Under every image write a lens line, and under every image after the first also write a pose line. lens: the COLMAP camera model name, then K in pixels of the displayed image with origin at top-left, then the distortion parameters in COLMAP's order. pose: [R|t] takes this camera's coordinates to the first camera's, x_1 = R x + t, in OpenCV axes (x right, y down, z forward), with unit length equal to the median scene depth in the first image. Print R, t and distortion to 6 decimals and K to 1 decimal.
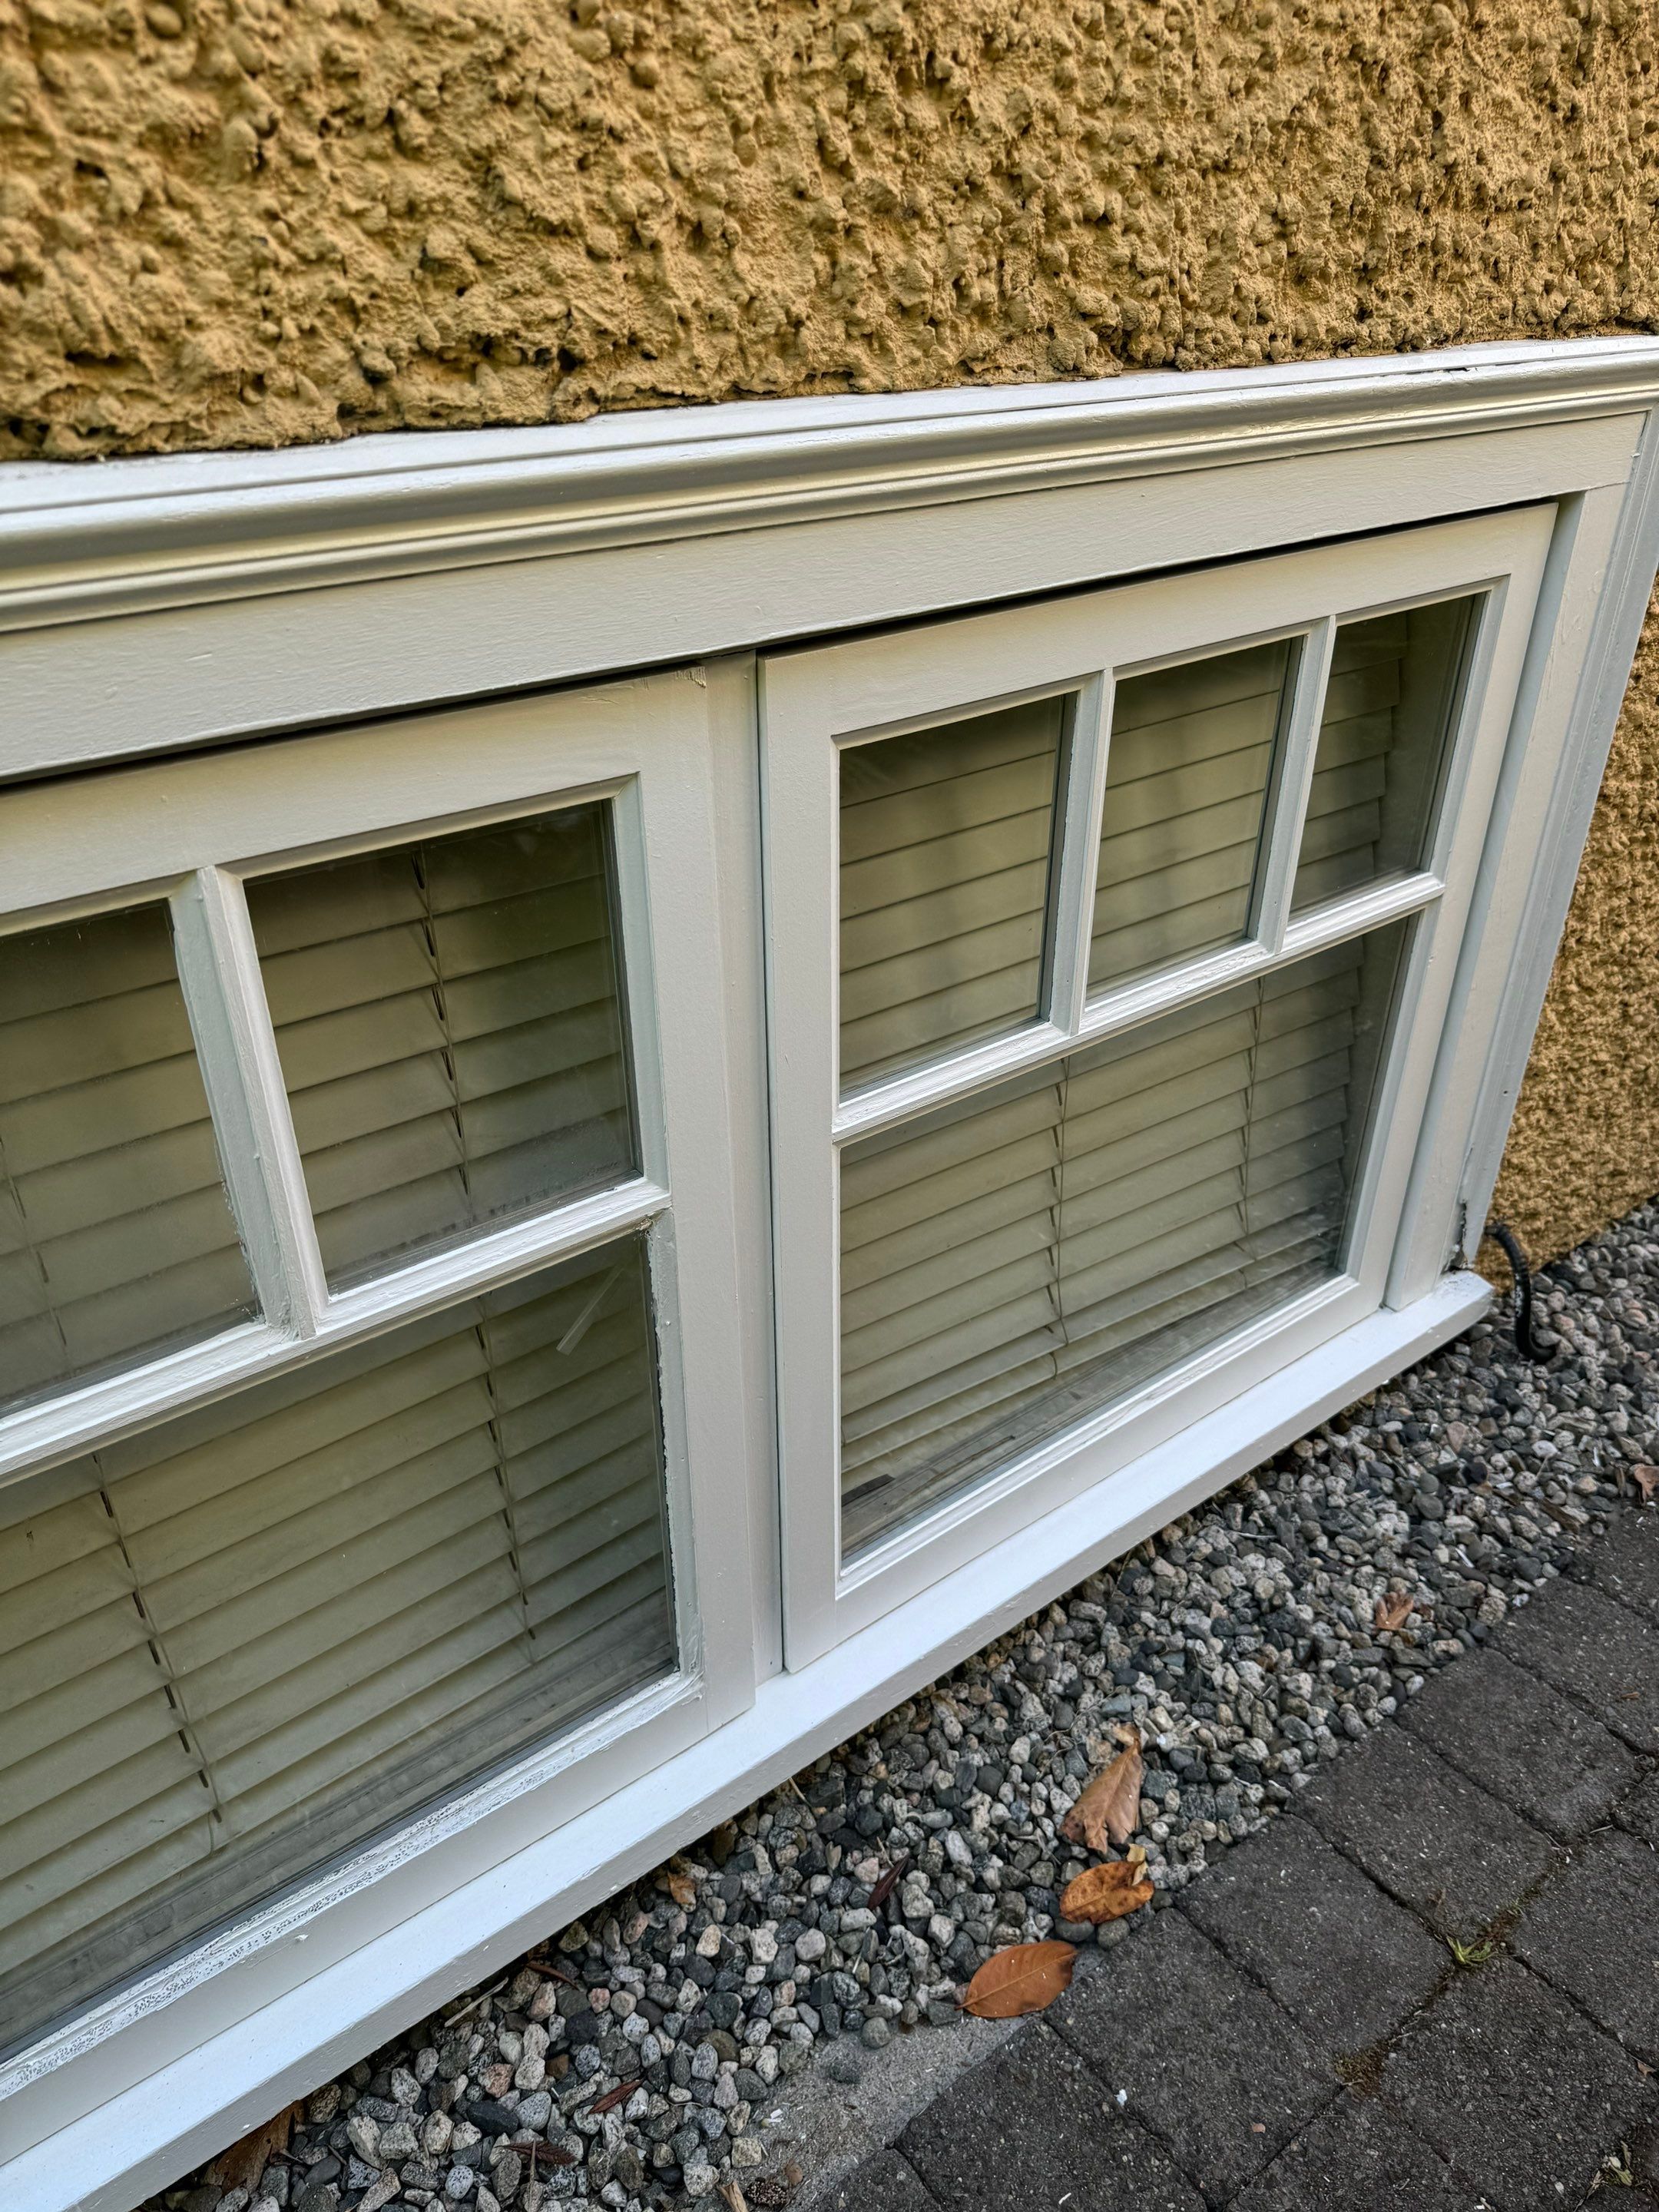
lens RADIAL K [[1548.0, 0, 820.9], [0, 1548.0, 1109.9], [0, 0, 1]] dist [-0.004033, -0.006089]
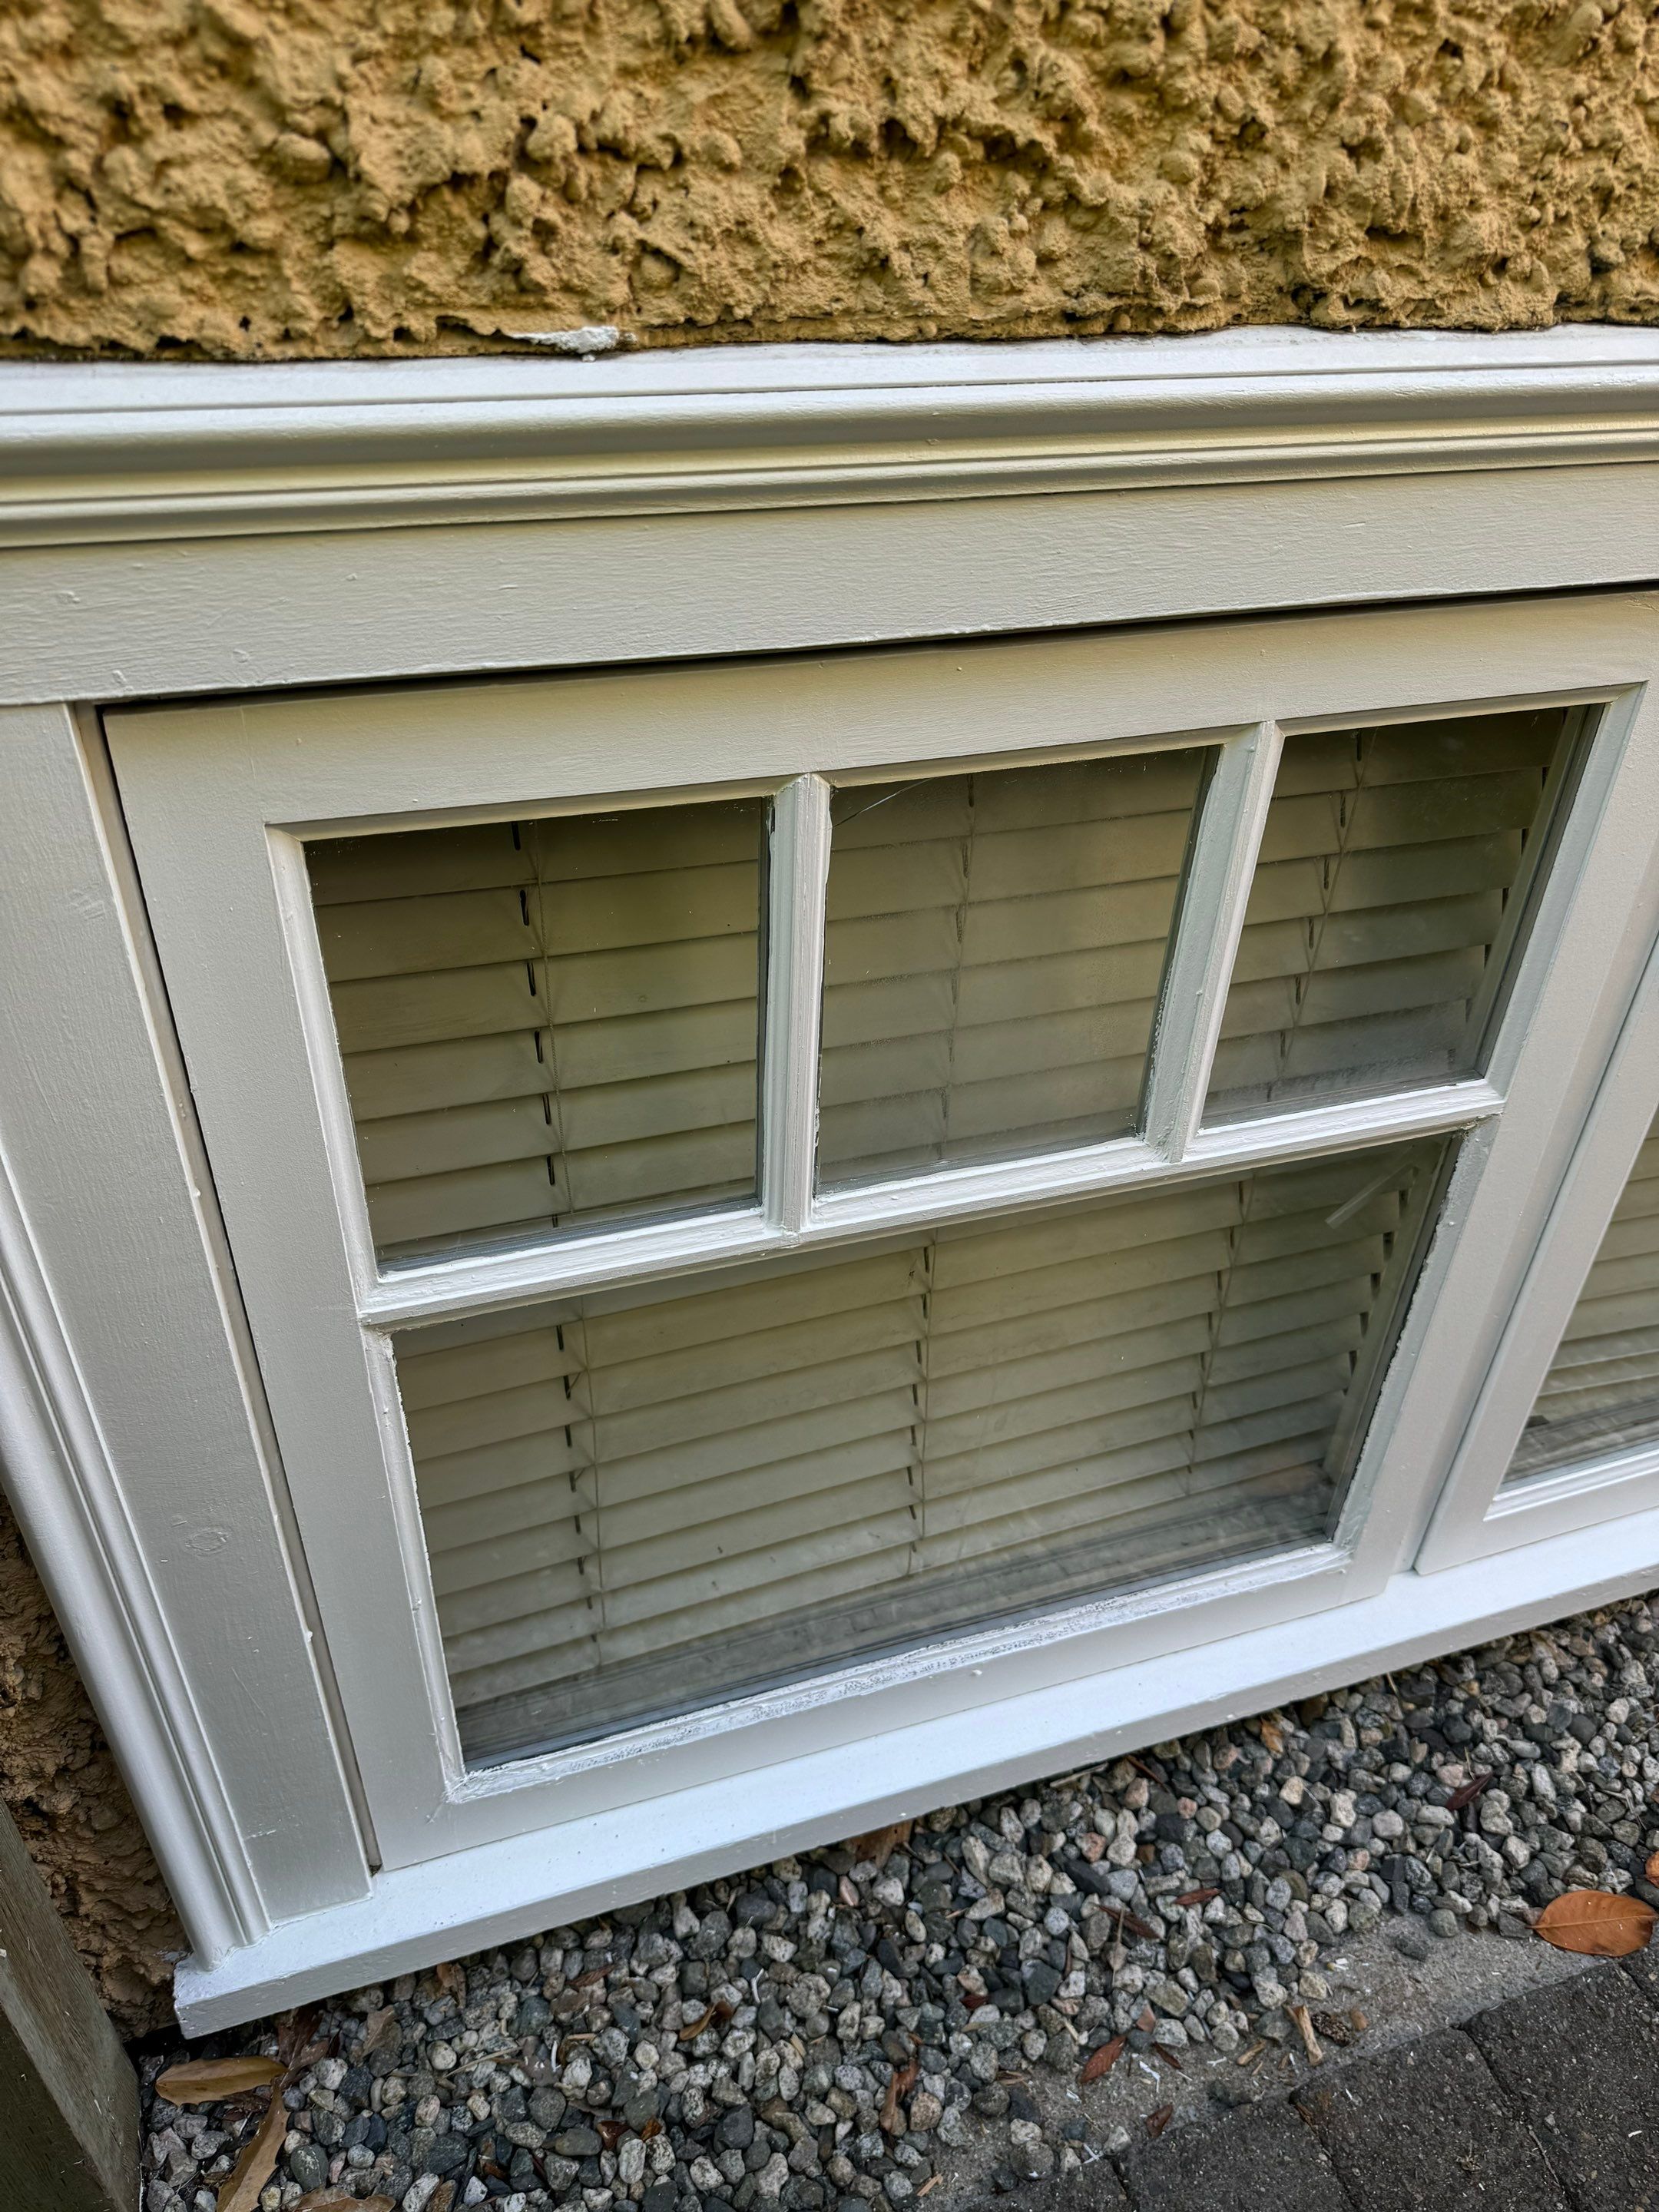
lens RADIAL K [[1548.0, 0, 820.9], [0, 1548.0, 1109.9], [0, 0, 1]] dist [-0.004033, -0.006089]
pose [[0.946471, 0.215272, -0.240521, -0.300372], [-0.193014, 0.974686, 0.112841, 0.035532], [0.258724, -0.060377, 0.964063, -0.102557]]
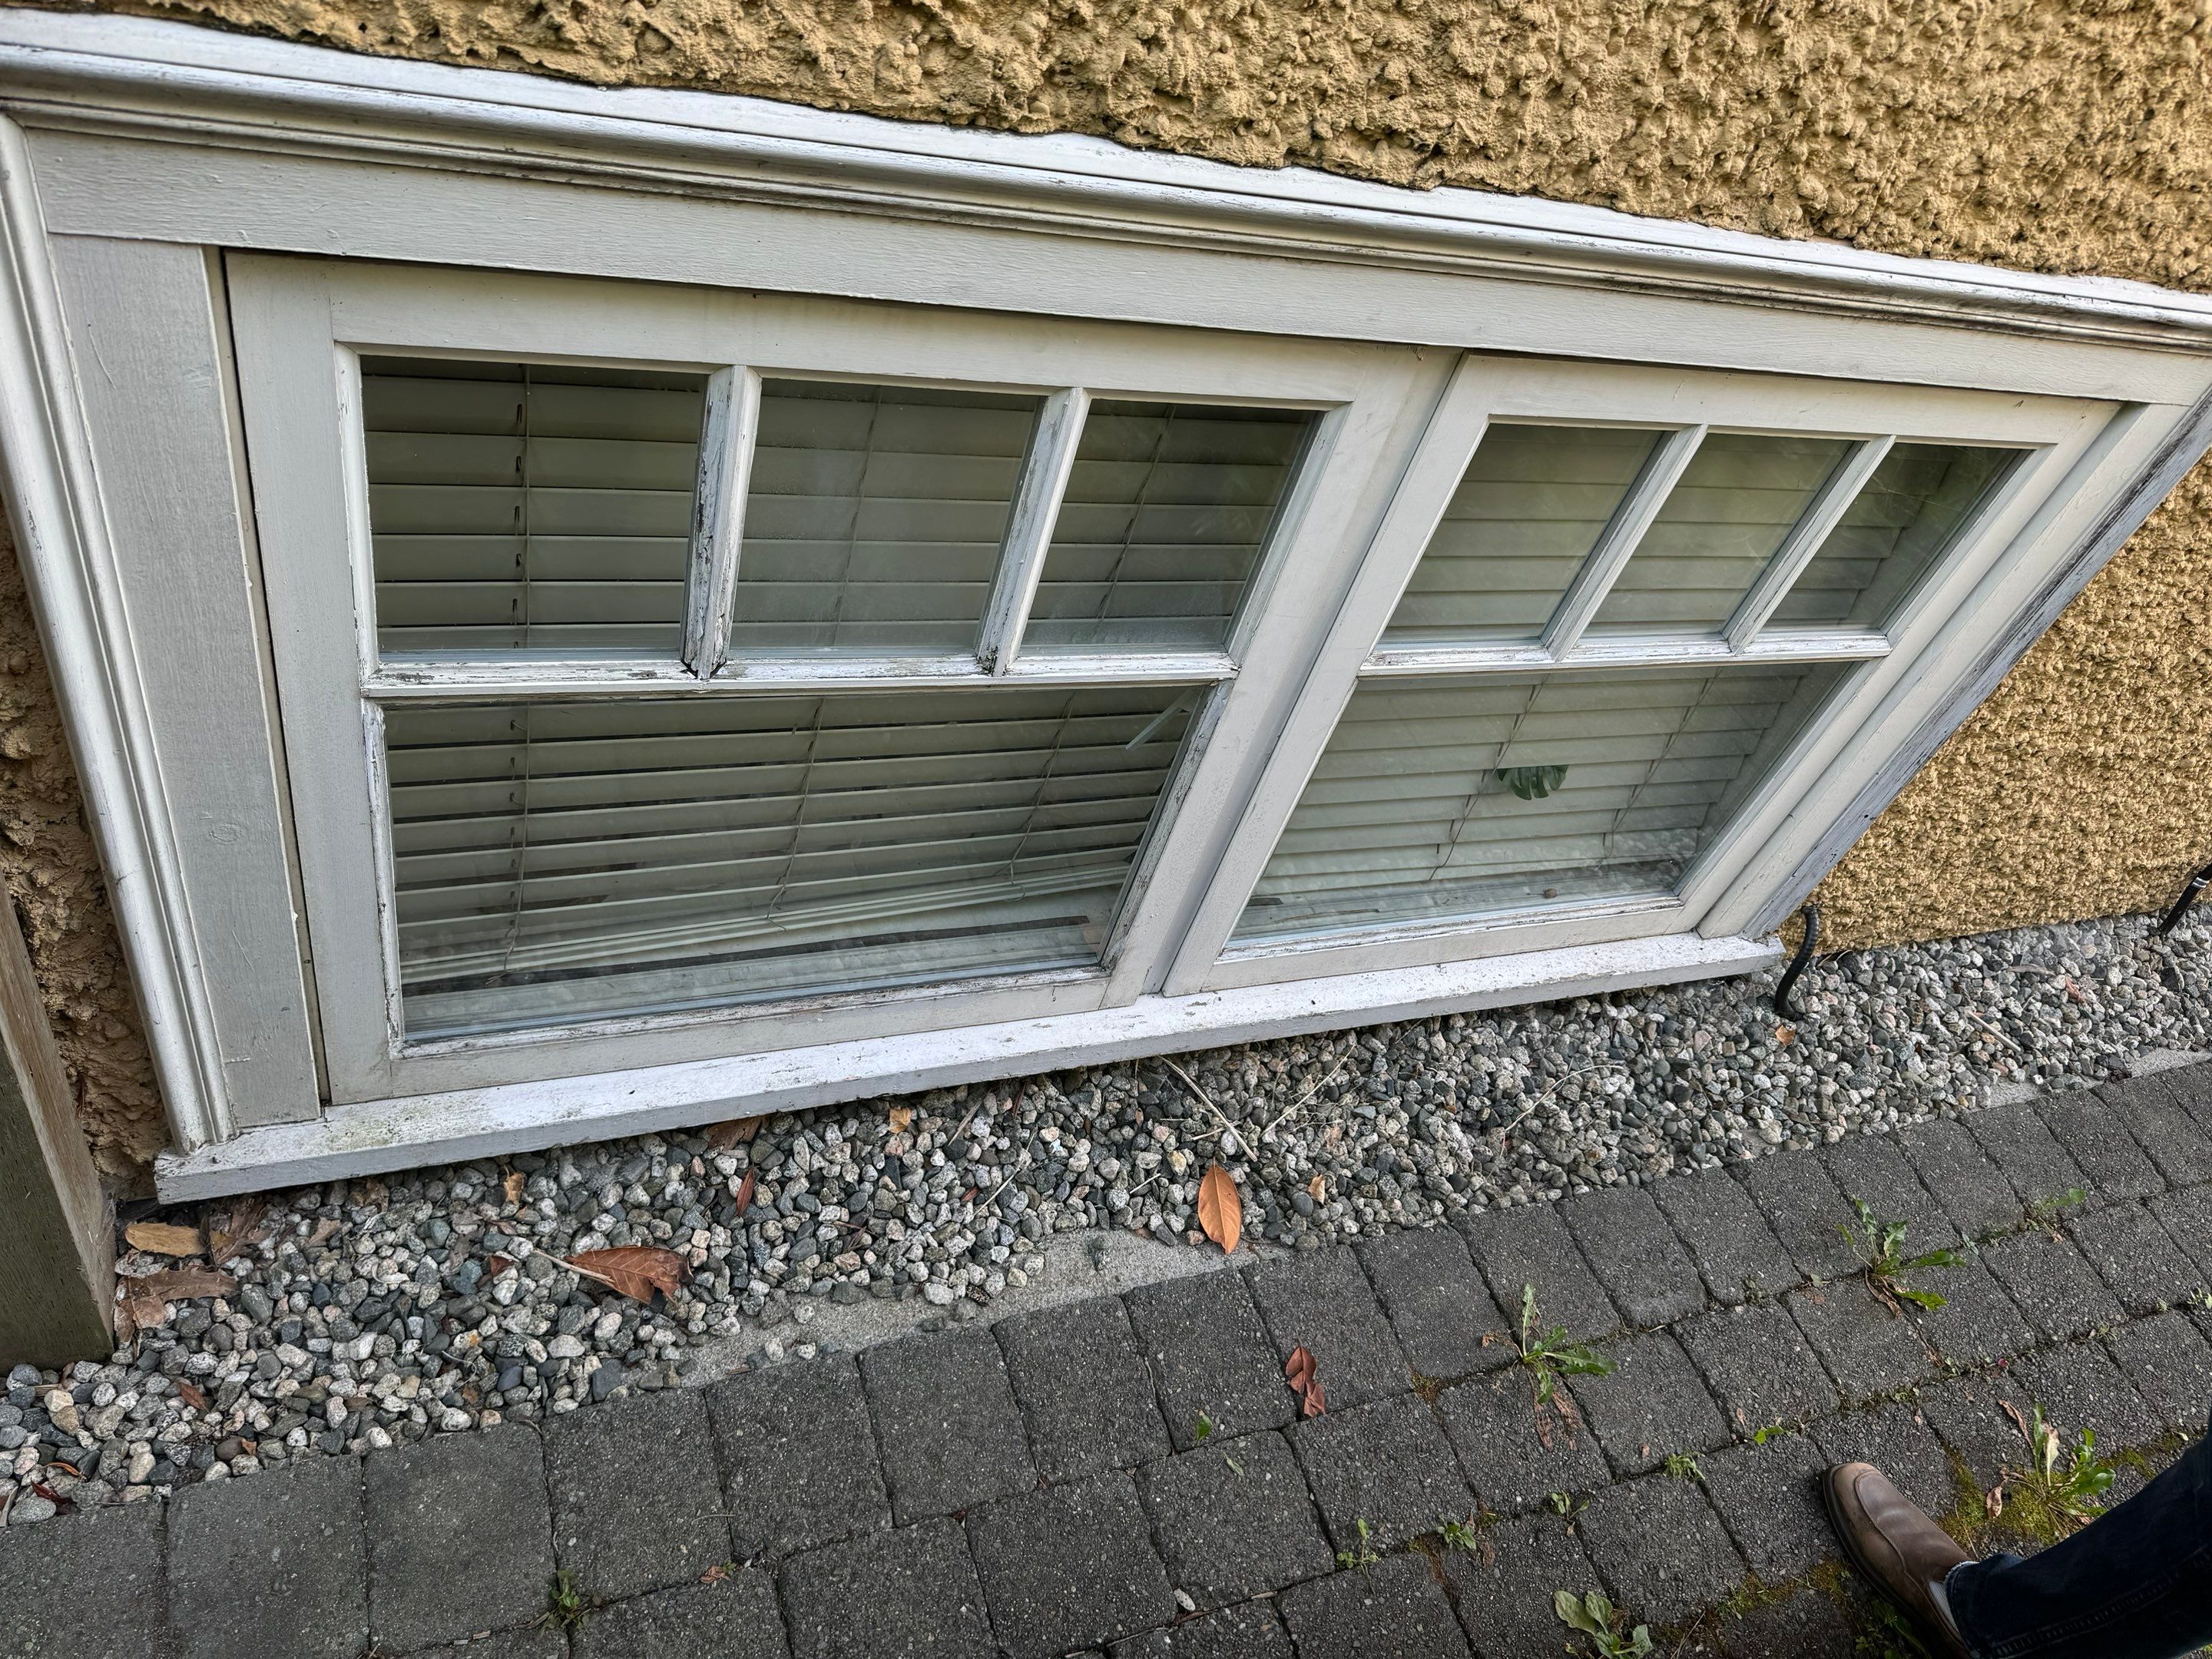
lens RADIAL K [[1572.2, 0, 1111.7], [0, 1572.2, 833.1], [0, 0, 1]] dist [0.007098, -0.013153]
pose [[0.919547, 0.392285, -0.023355, -0.124436], [-0.377062, 0.897484, 0.228795, -0.101483], [0.110713, -0.201582, 0.973194, -0.484960]]
